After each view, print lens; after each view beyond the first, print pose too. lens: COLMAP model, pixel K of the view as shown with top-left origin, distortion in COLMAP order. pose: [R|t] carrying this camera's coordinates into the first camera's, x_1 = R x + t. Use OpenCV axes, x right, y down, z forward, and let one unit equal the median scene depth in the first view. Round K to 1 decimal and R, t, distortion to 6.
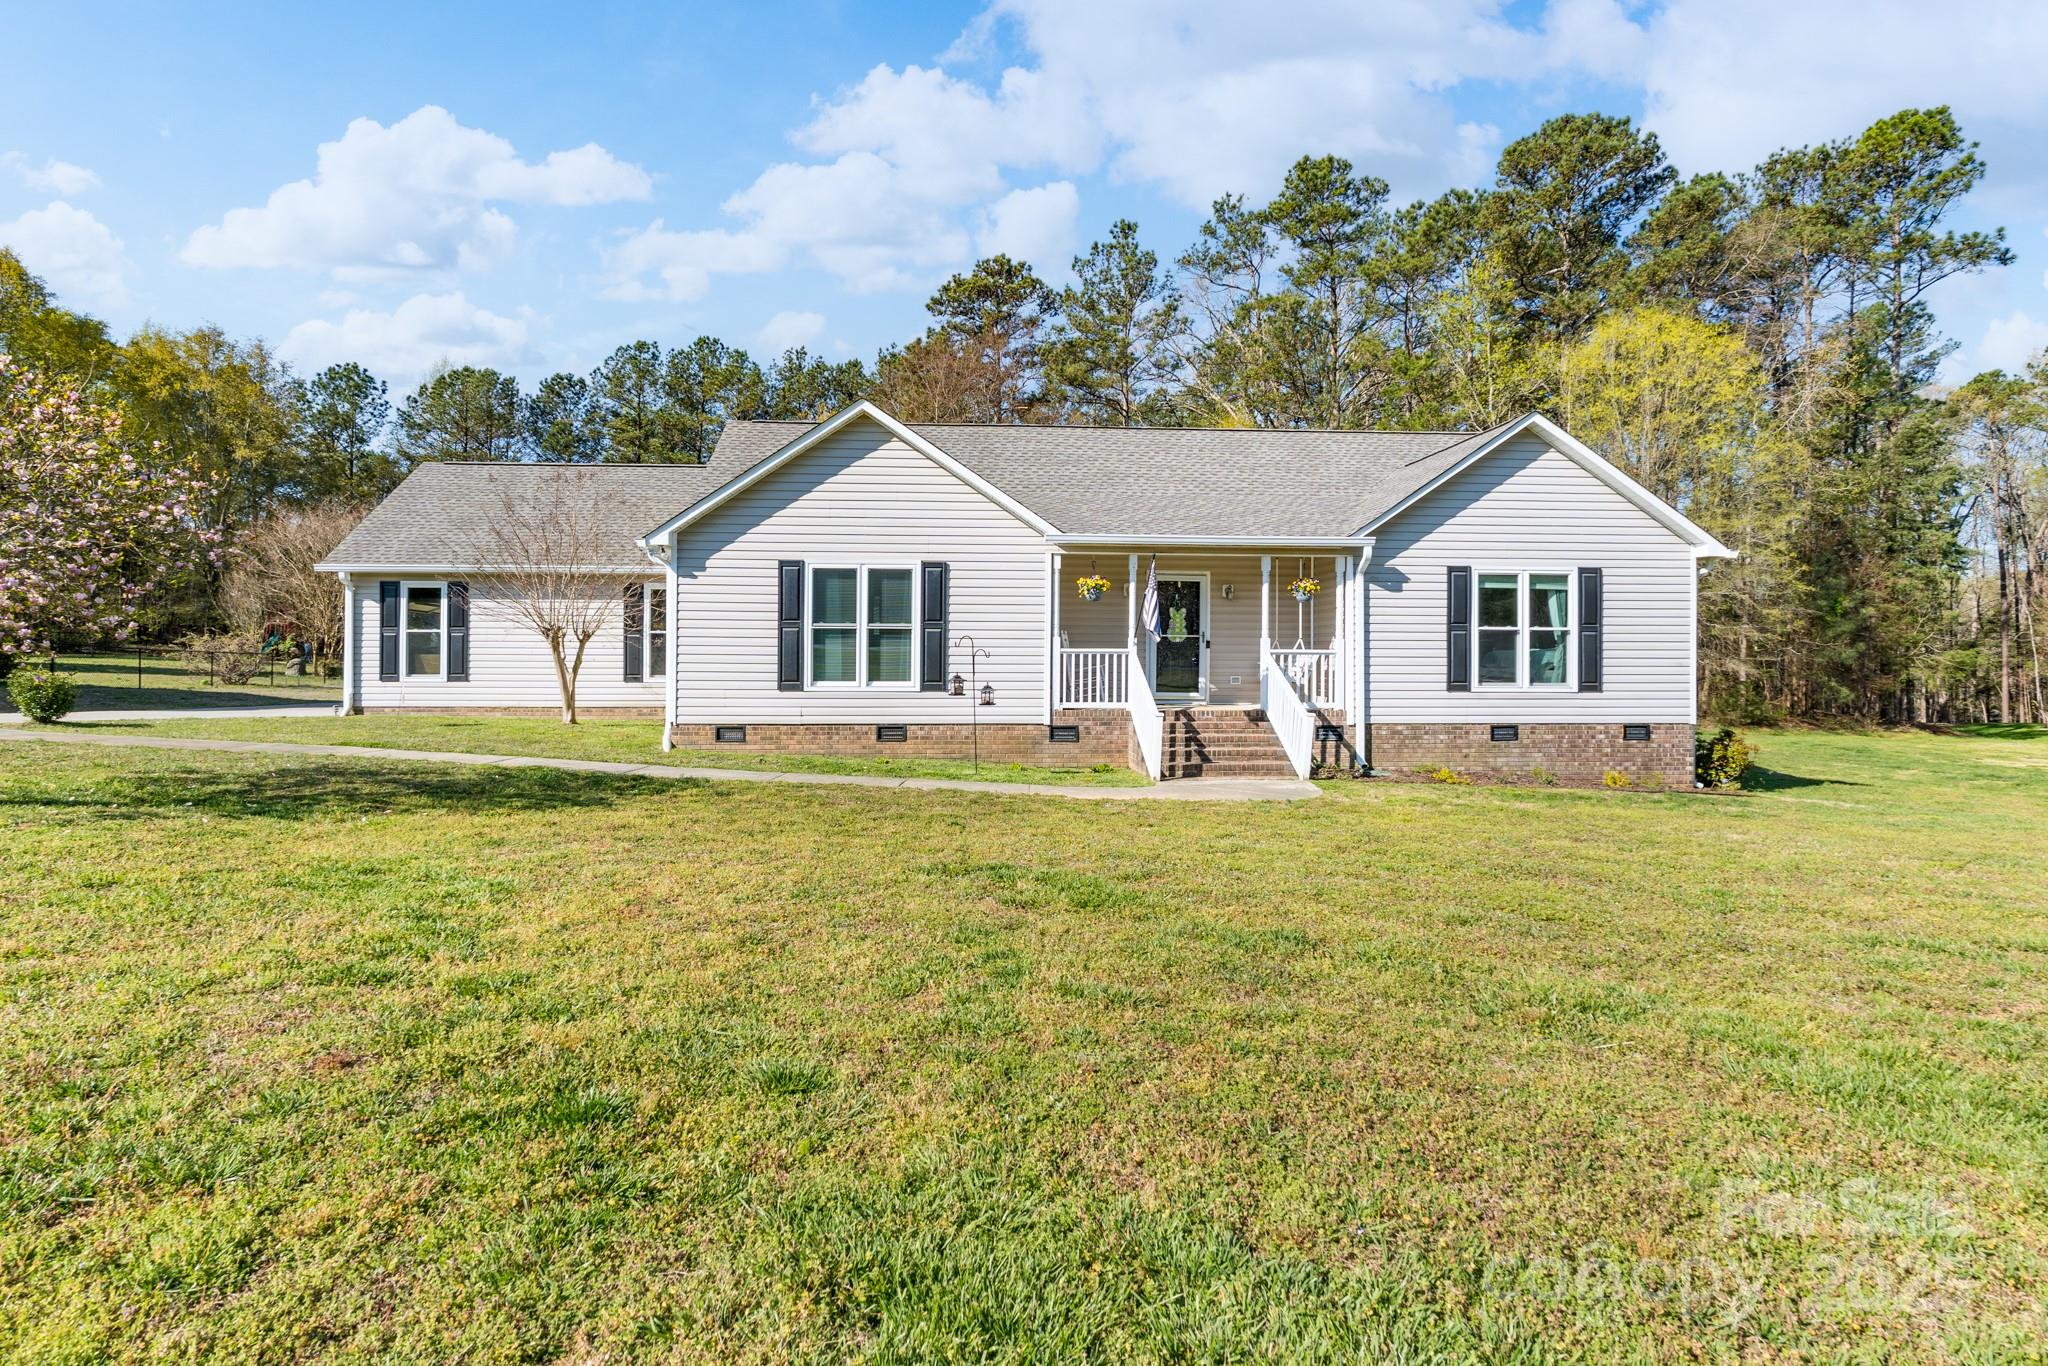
lens RADIAL K [[1106.3, 0, 1040.8], [0, 1106.3, 650.6], [0, 0, 1]] dist [-0.002363, 0.002013]
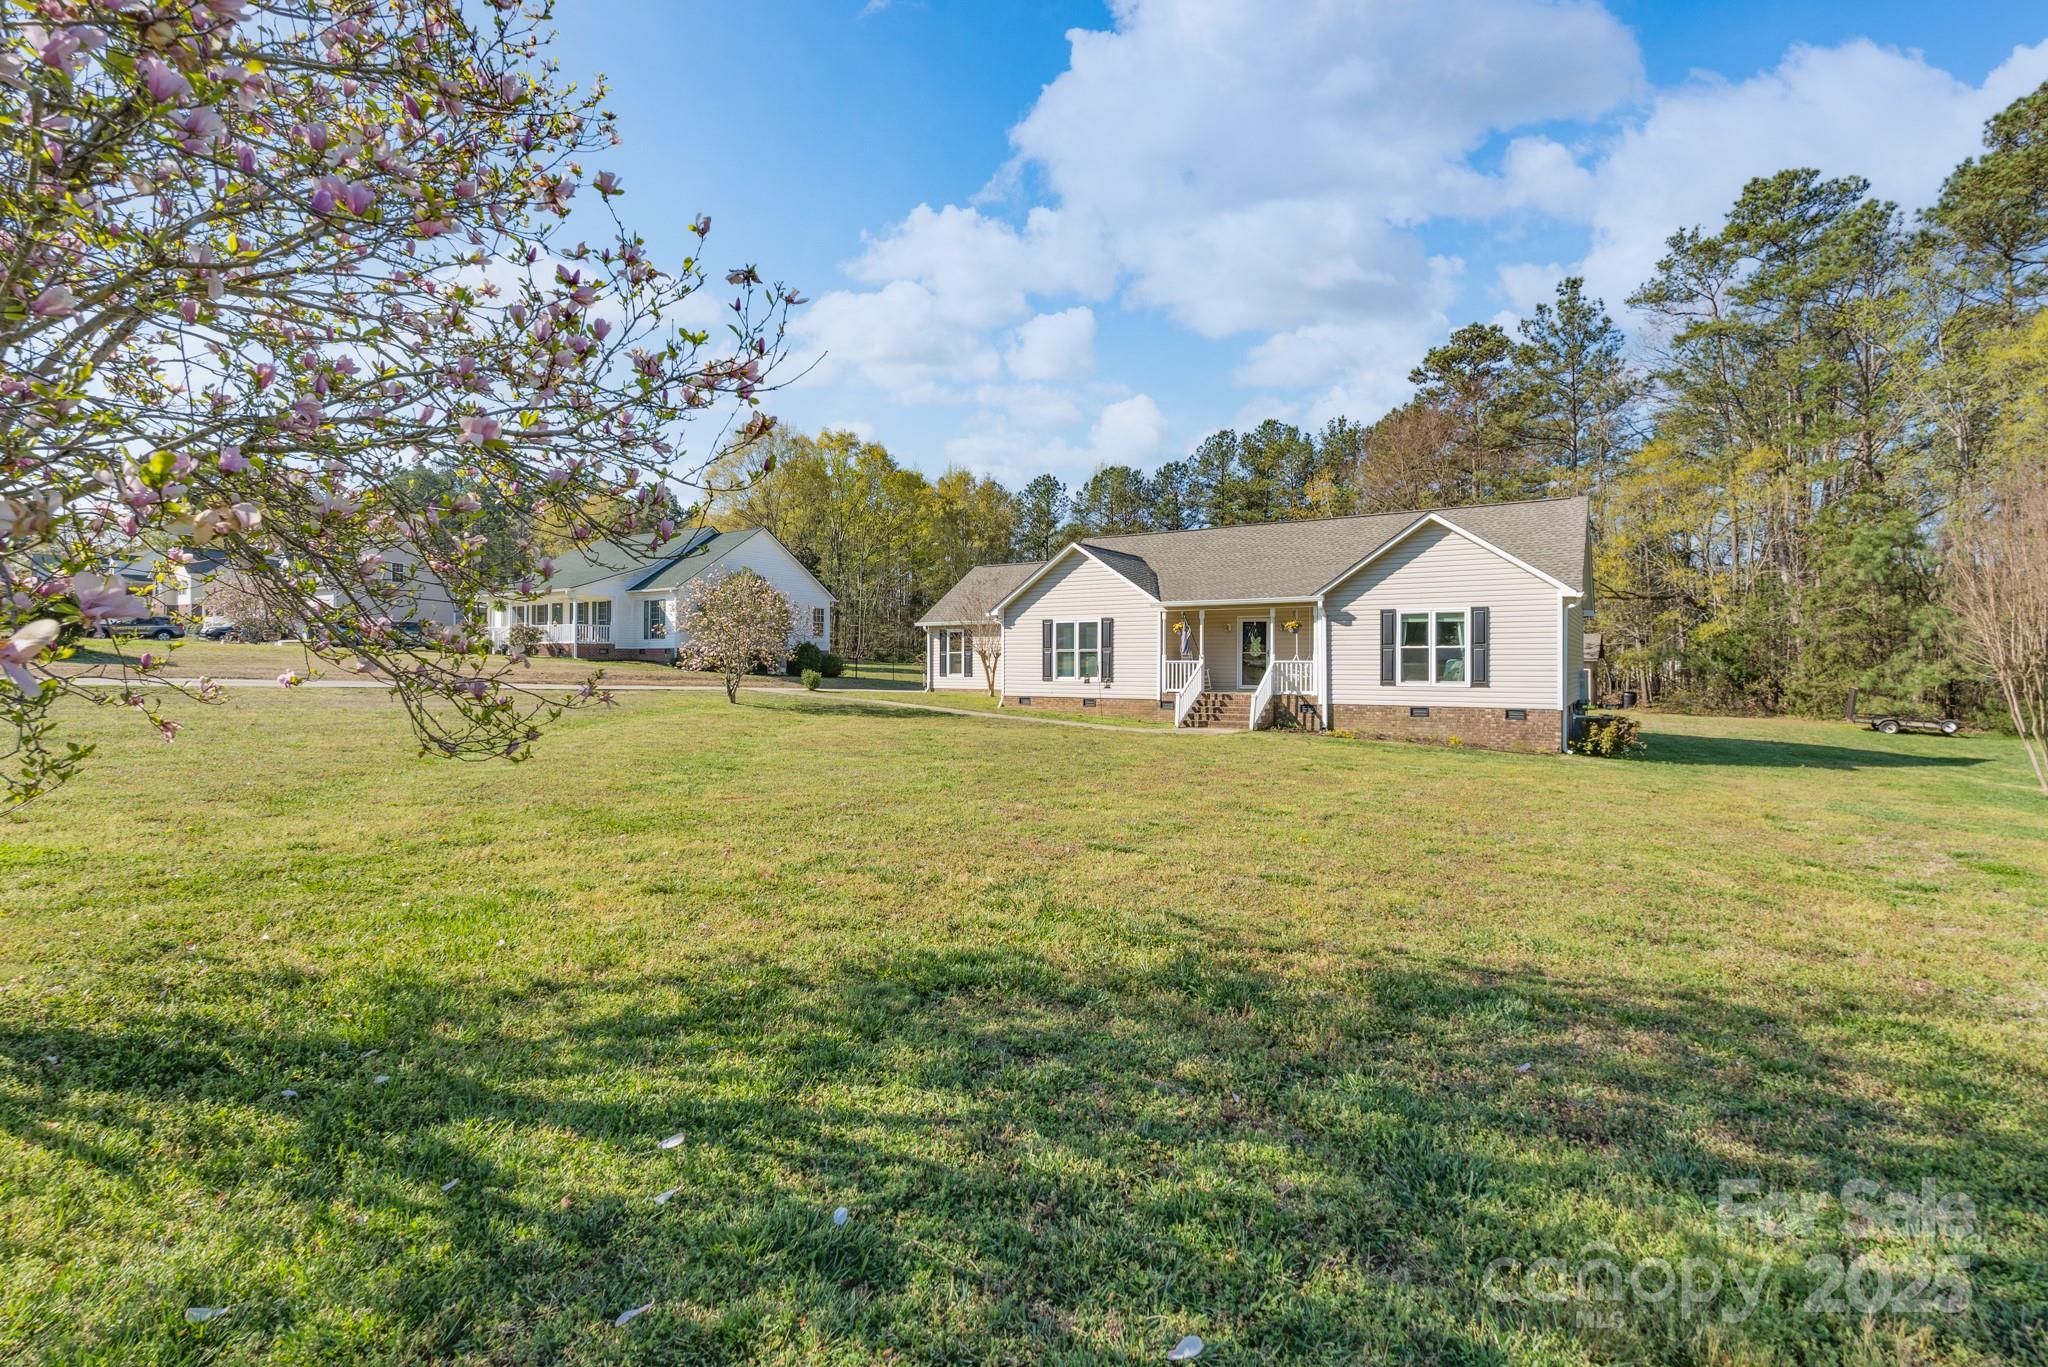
lens RADIAL K [[1012.0, 0, 1024.0], [0, 1012.0, 683.5], [0, 0, 1]] dist [-0.002316, -0.000189]
pose [[0.784100, 0.010859, -0.620540, 0.872753], [0.004979, 0.999705, 0.023785, -0.005170], [0.620615, -0.021740, 0.783814, -0.508834]]
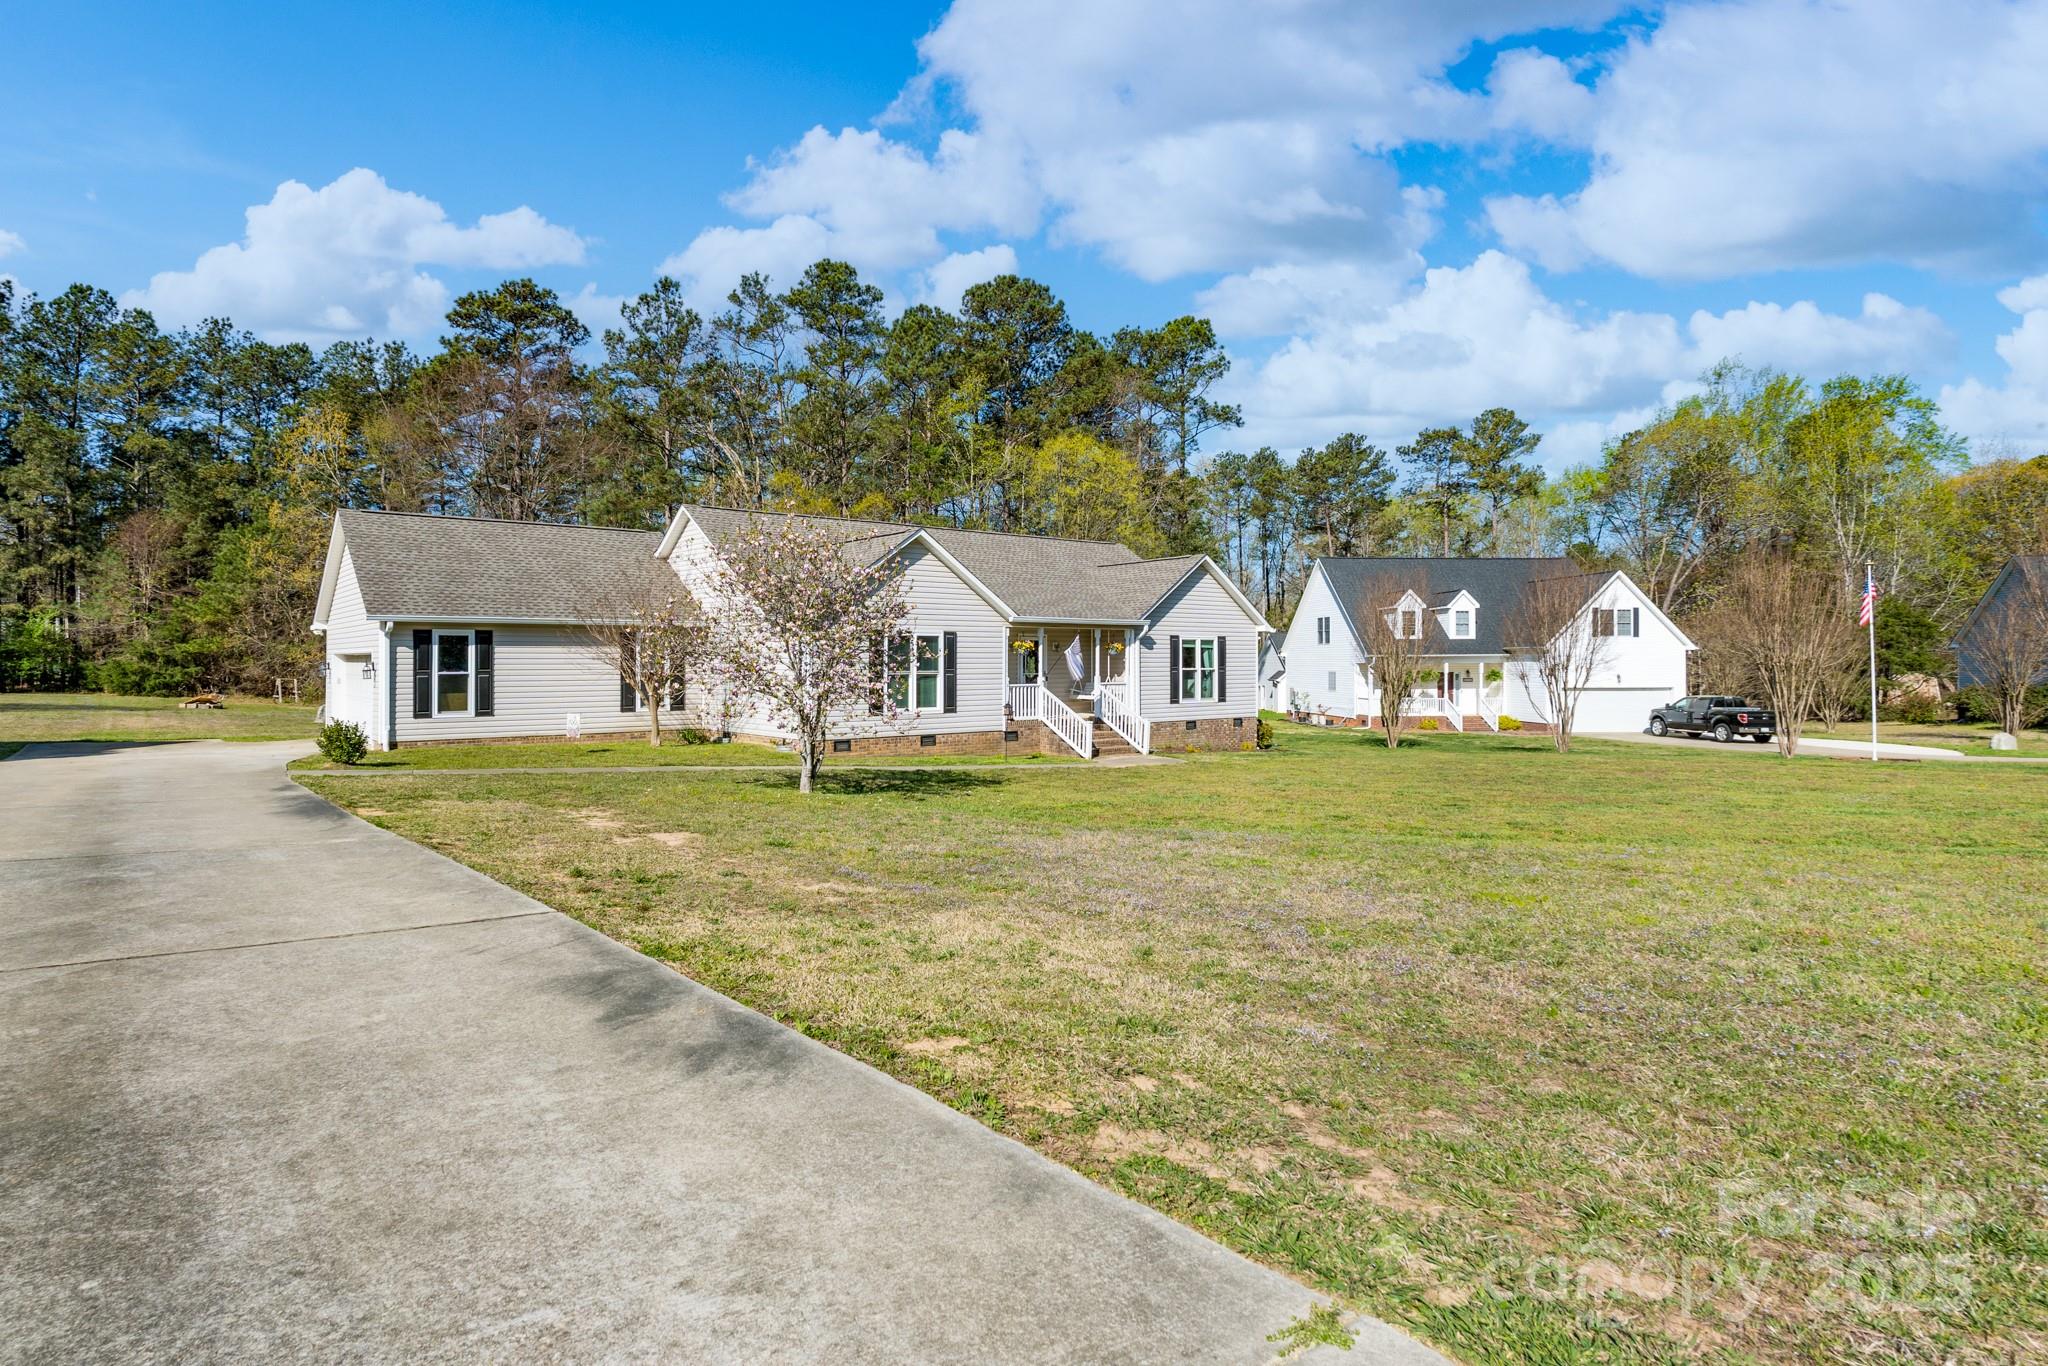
lens RADIAL K [[1106.3, 0, 1040.8], [0, 1106.3, 650.6], [0, 0, 1]] dist [-0.002363, 0.002013]
pose [[0.800065, 0.001590, 0.599912, -0.891576], [-0.001399, 0.999999, -0.000785, -0.048610], [-0.599912, -0.000211, 0.800066, -0.335453]]
